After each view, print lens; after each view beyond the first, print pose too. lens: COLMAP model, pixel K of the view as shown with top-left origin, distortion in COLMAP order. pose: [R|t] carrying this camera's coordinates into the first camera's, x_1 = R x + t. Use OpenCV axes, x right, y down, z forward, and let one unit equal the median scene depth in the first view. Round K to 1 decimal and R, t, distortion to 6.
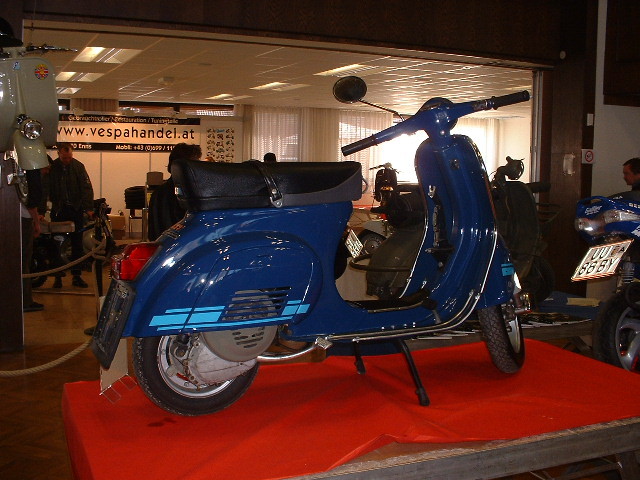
lens RADIAL K [[769.4, 0, 320.0], [0, 769.4, 240.0], [0, 0, 1]] dist [-0.161966, 0.019370]
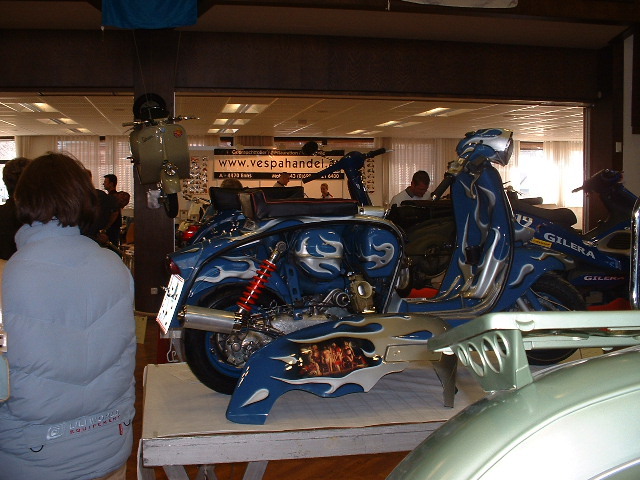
lens RADIAL K [[786.3, 0, 320.0], [0, 786.3, 240.0], [0, 0, 1]] dist [-0.191226, 0.271461]
pose [[0.970308, -0.001522, -0.241867, 0.100604], [-0.006875, 0.999403, -0.033870, 0.018459], [0.241774, 0.034527, 0.969718, -0.167767]]
